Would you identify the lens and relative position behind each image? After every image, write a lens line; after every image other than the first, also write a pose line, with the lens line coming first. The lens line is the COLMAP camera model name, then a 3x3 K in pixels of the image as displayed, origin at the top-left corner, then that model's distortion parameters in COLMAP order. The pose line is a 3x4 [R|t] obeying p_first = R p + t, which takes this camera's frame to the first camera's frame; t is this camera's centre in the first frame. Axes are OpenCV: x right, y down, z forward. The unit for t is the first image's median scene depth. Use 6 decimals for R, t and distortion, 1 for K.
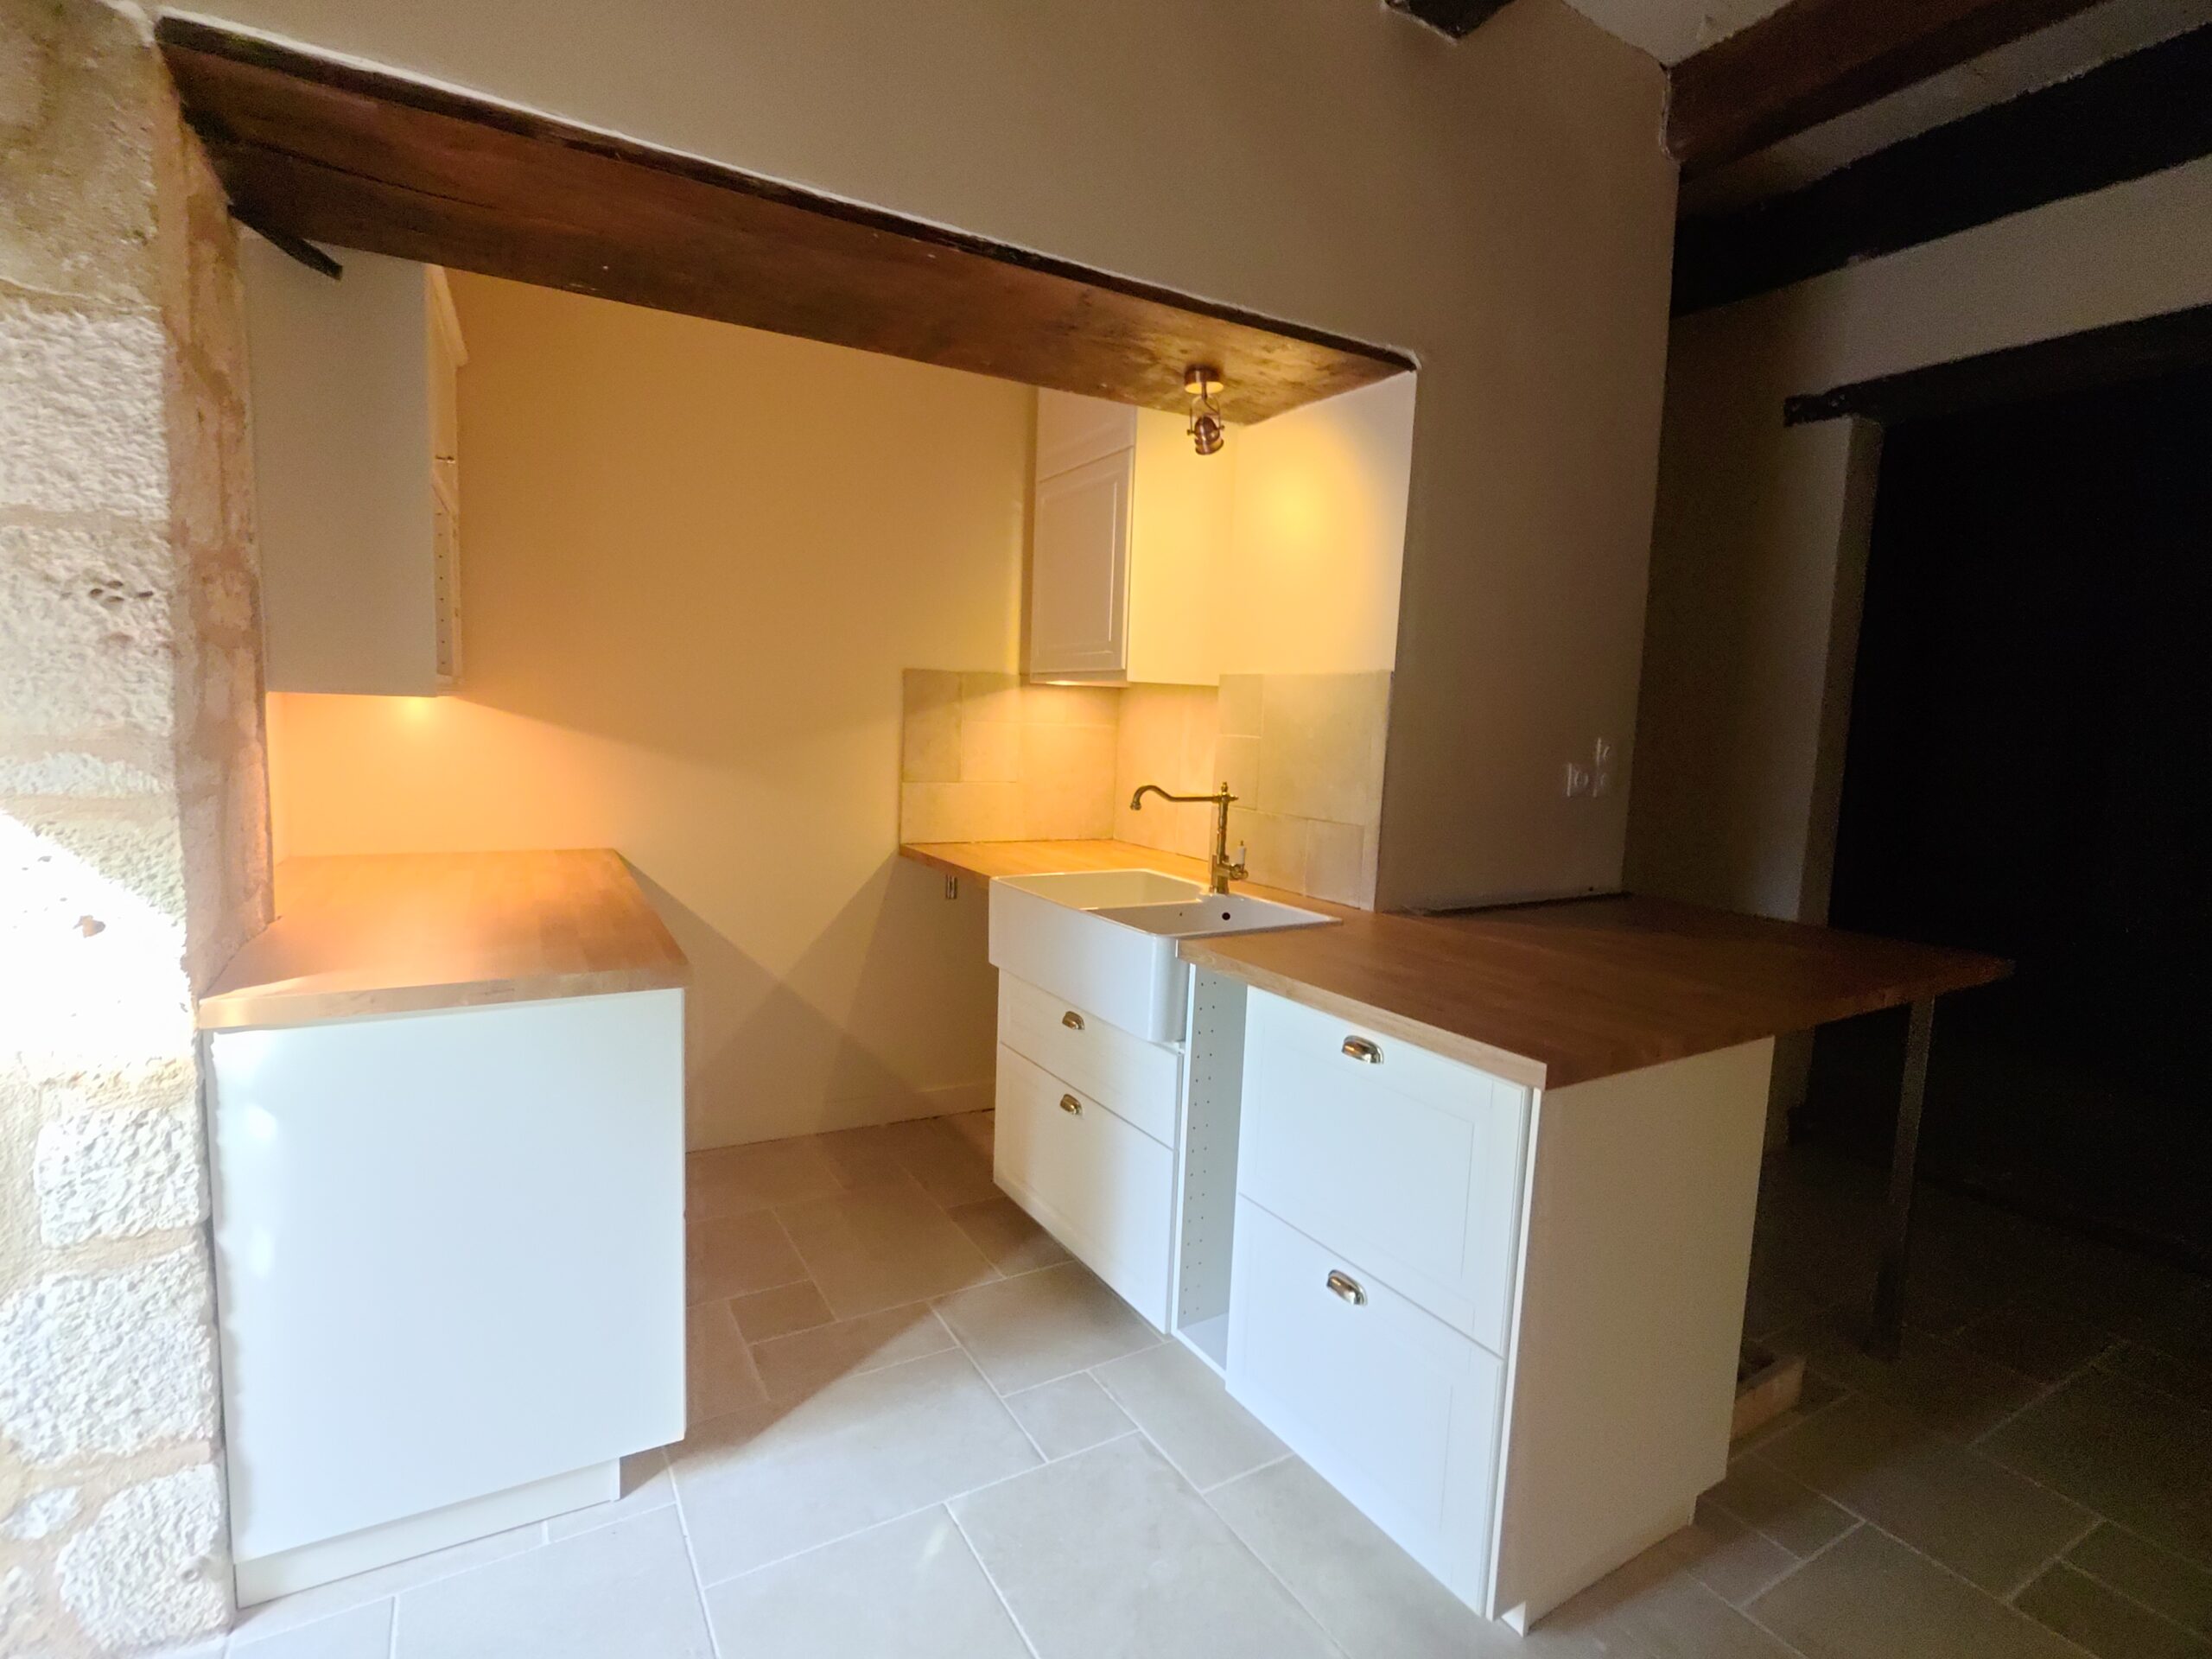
lens RADIAL K [[1100.6, 0, 1106.0], [0, 1100.6, 829.5], [0, 0, 1]] dist [0.017893, -0.000081]
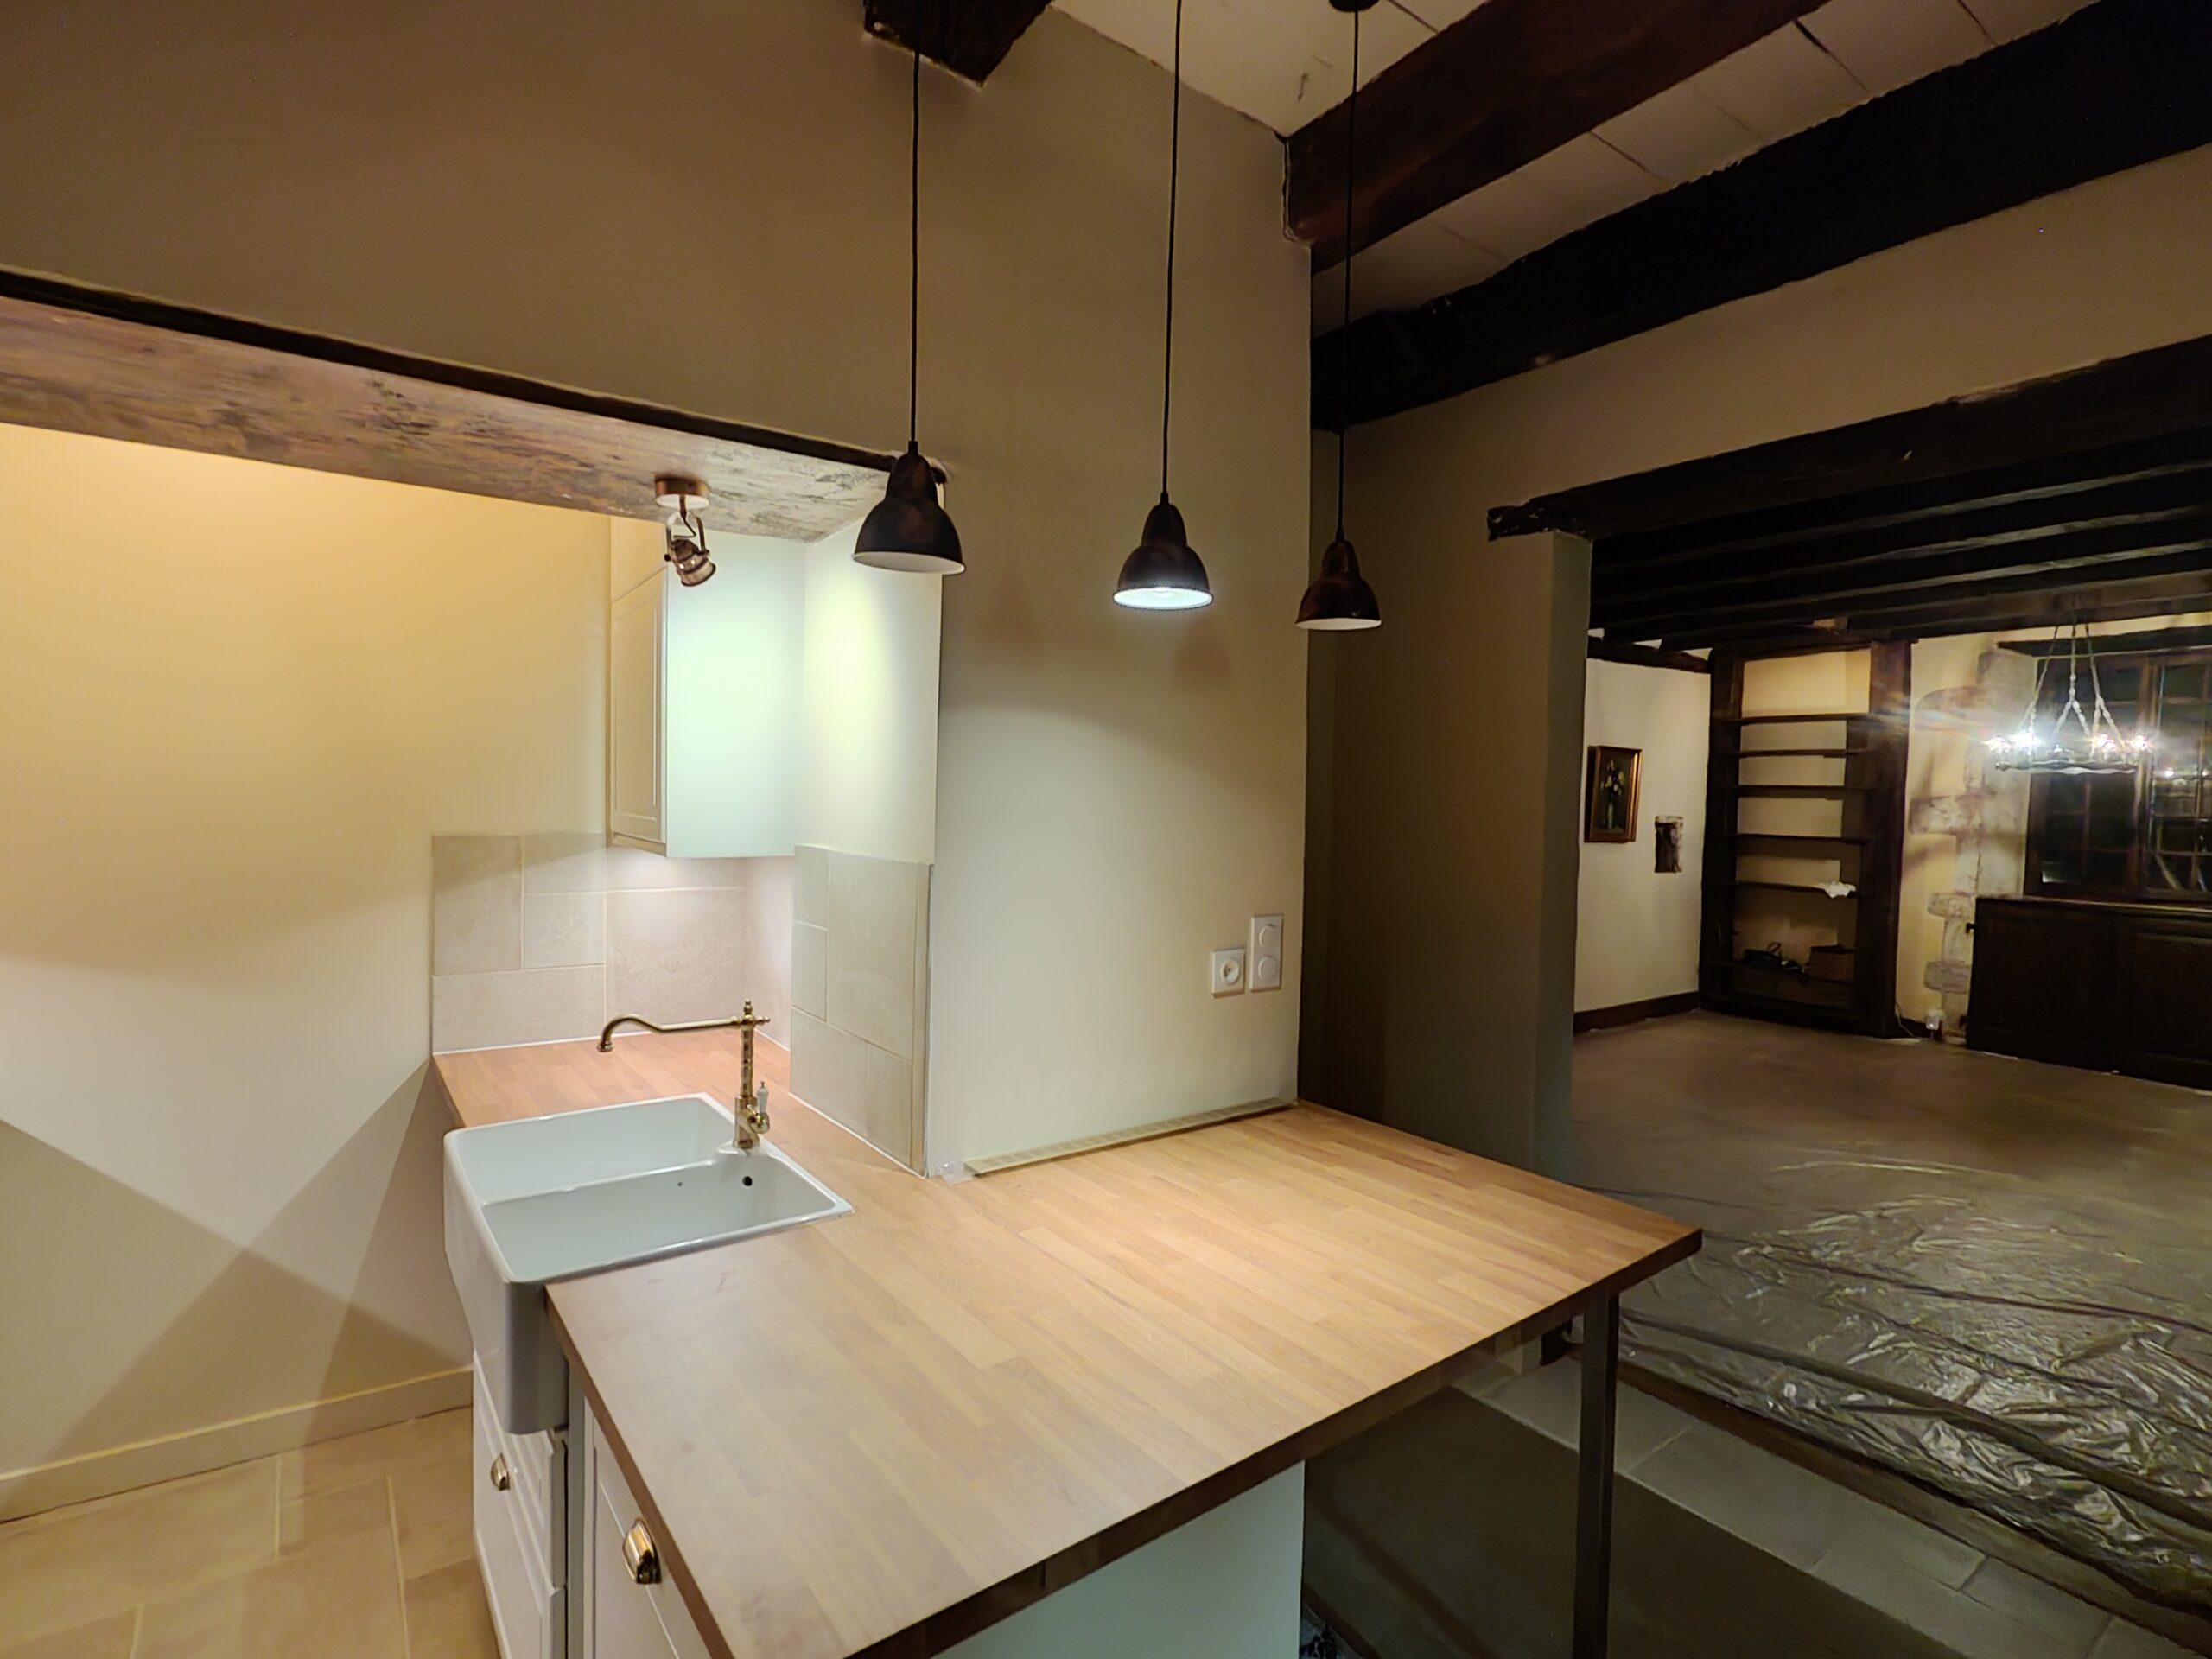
lens RADIAL K [[1050.2, 0, 1105.0], [0, 1050.2, 820.2], [0, 0, 1]] dist [0.000337, -0.000108]
pose [[0.997697, -0.018759, 0.065186, 0.301121], [0.023018, 0.997606, -0.065209, -0.111715], [-0.063806, 0.066559, 0.995740, 0.239522]]
